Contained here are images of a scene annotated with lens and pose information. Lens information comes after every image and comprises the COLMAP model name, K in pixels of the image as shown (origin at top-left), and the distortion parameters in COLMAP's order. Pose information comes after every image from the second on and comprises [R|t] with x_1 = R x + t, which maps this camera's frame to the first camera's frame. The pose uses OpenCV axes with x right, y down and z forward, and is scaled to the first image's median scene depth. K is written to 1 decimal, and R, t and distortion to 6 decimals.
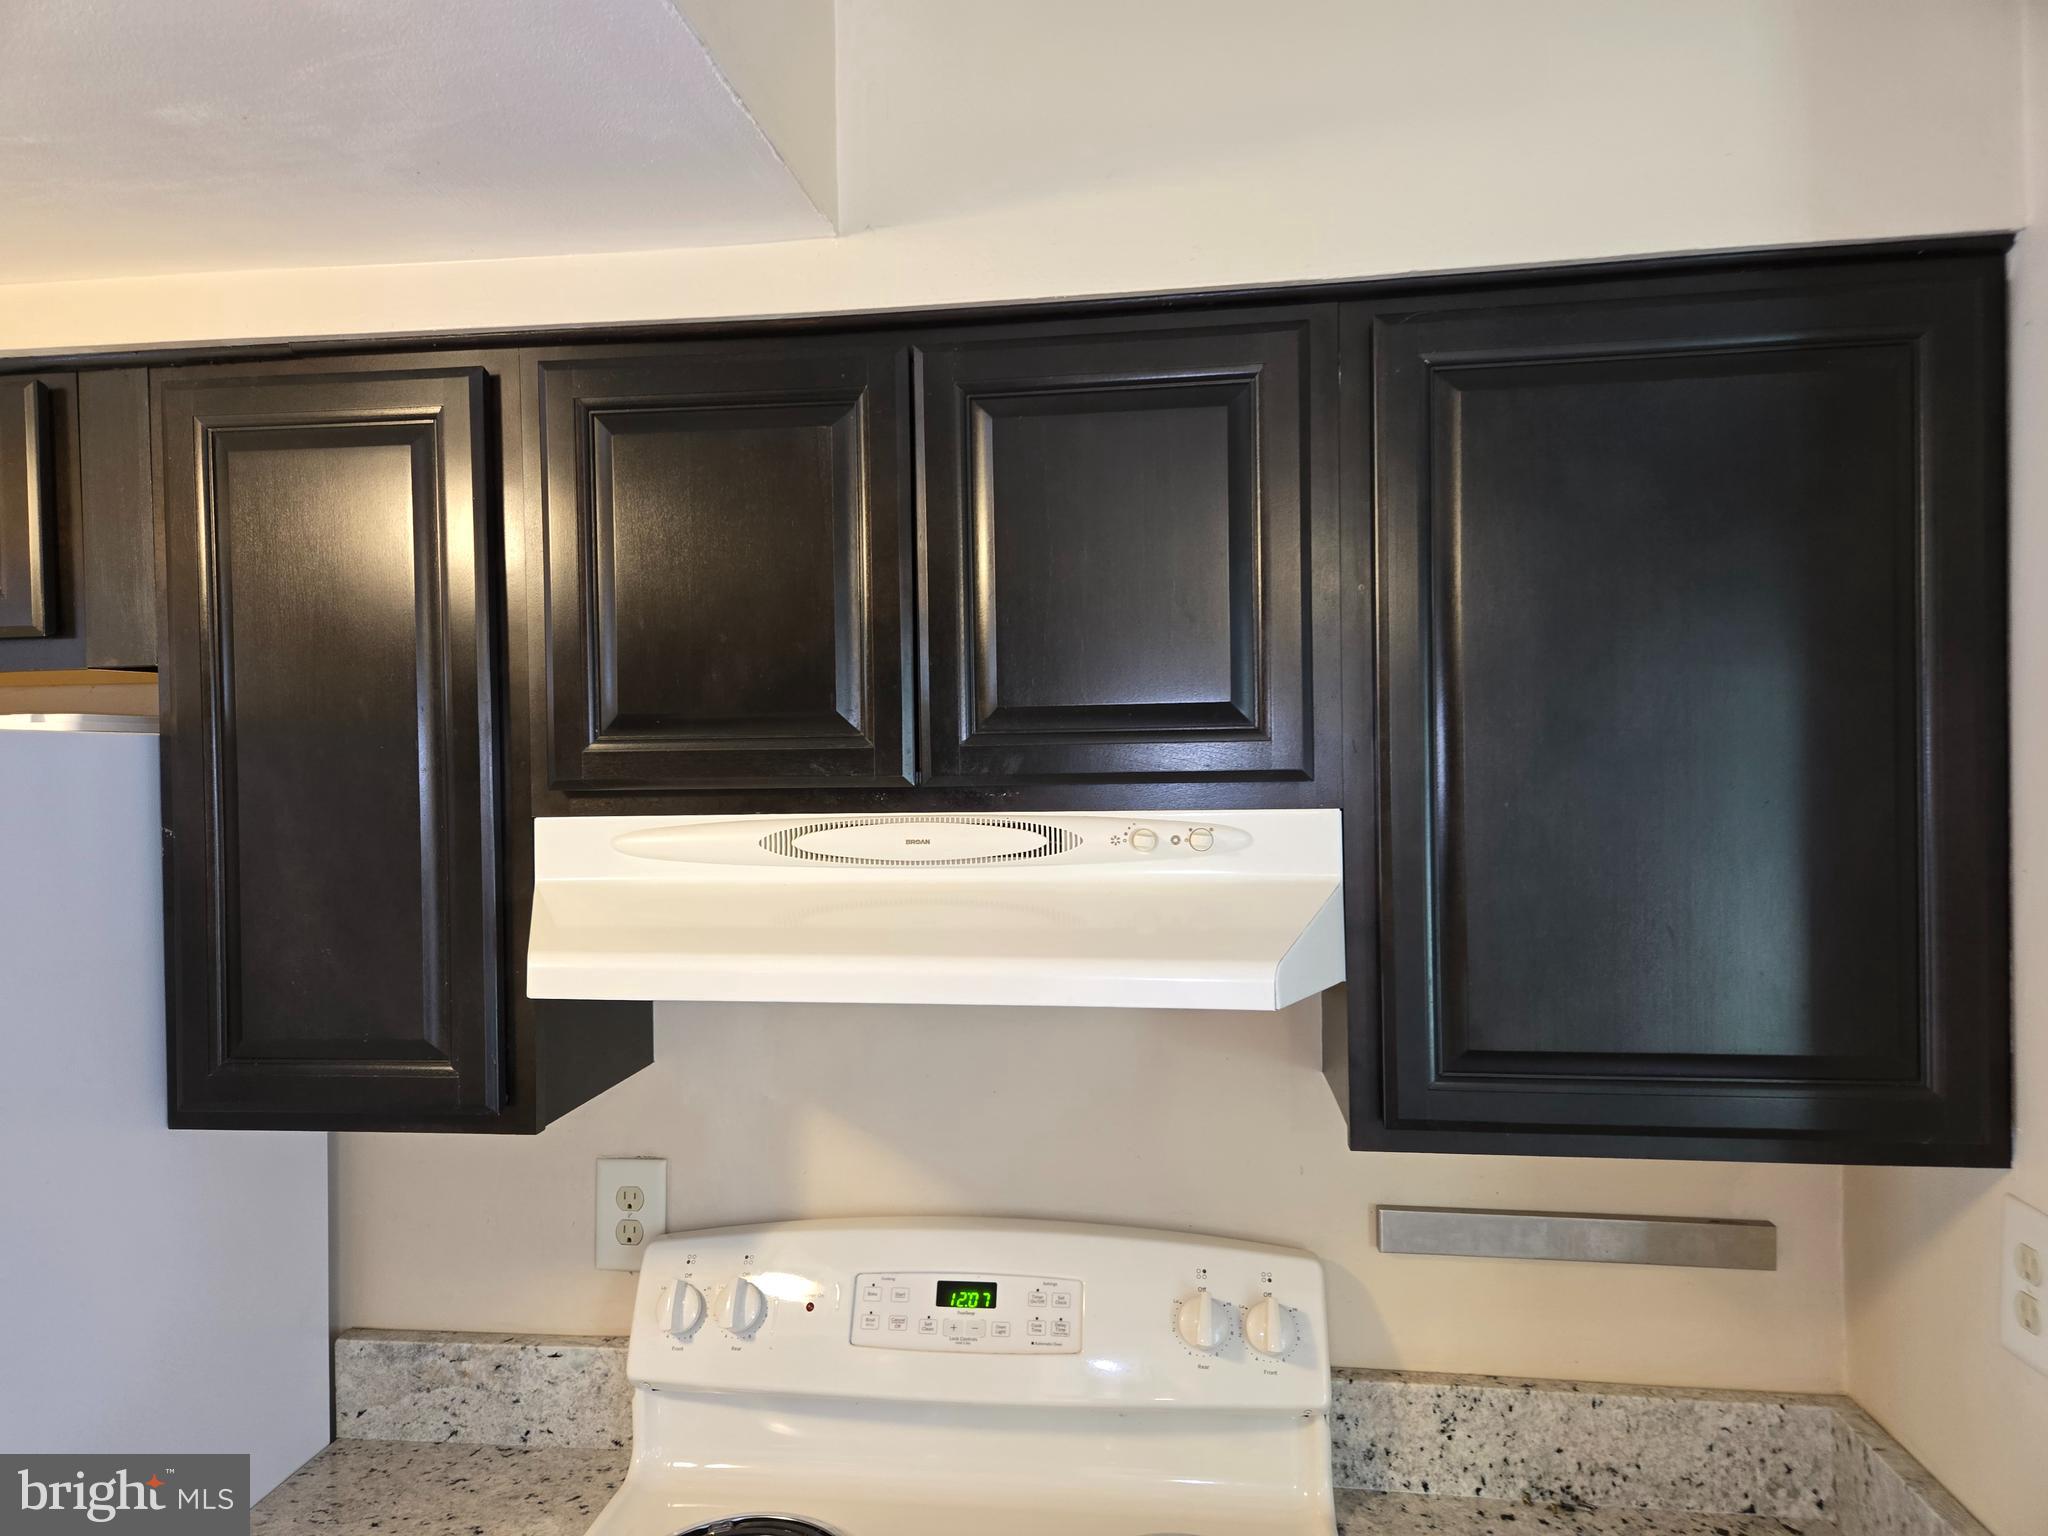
lens RADIAL K [[1372.8, 0, 1017.5], [0, 1372.8, 765.3], [0, 0, 1]] dist [0.063025, -0.040827]
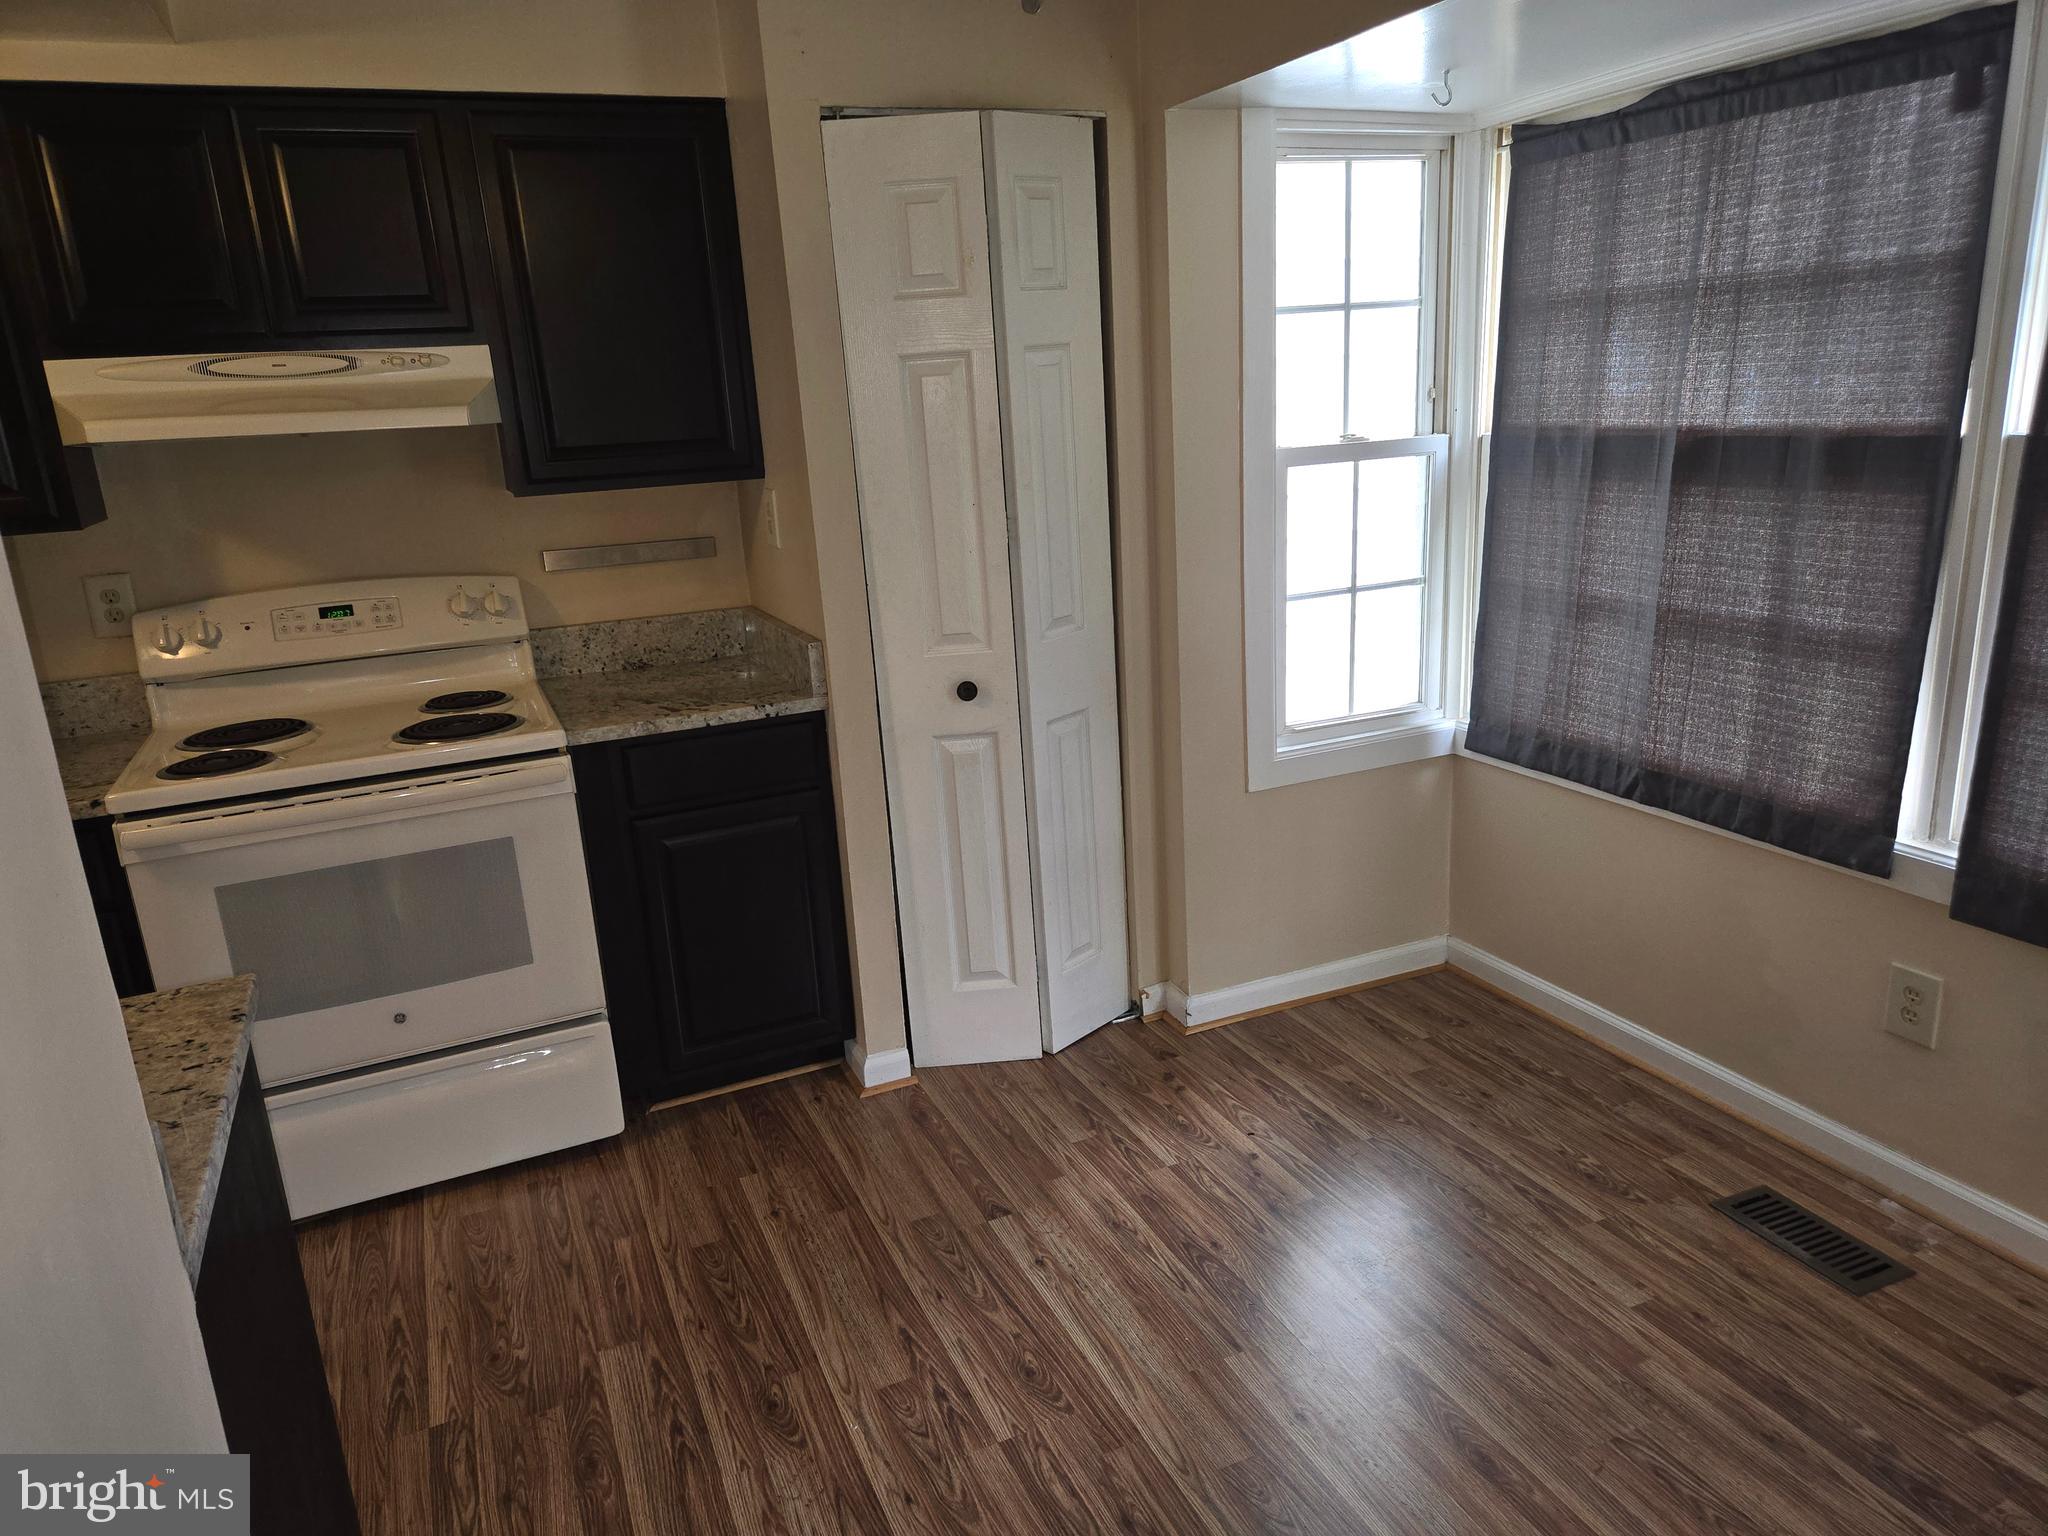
lens RADIAL K [[1372.8, 0, 1021.2], [0, 1372.8, 773.9], [0, 0, 1]] dist [0.063025, -0.040827]
pose [[0.863922, -0.165409, 0.475687, -0.181646], [0.045434, 0.966272, 0.253484, 0.145446], [-0.501571, -0.197378, 0.842299, -1.279098]]
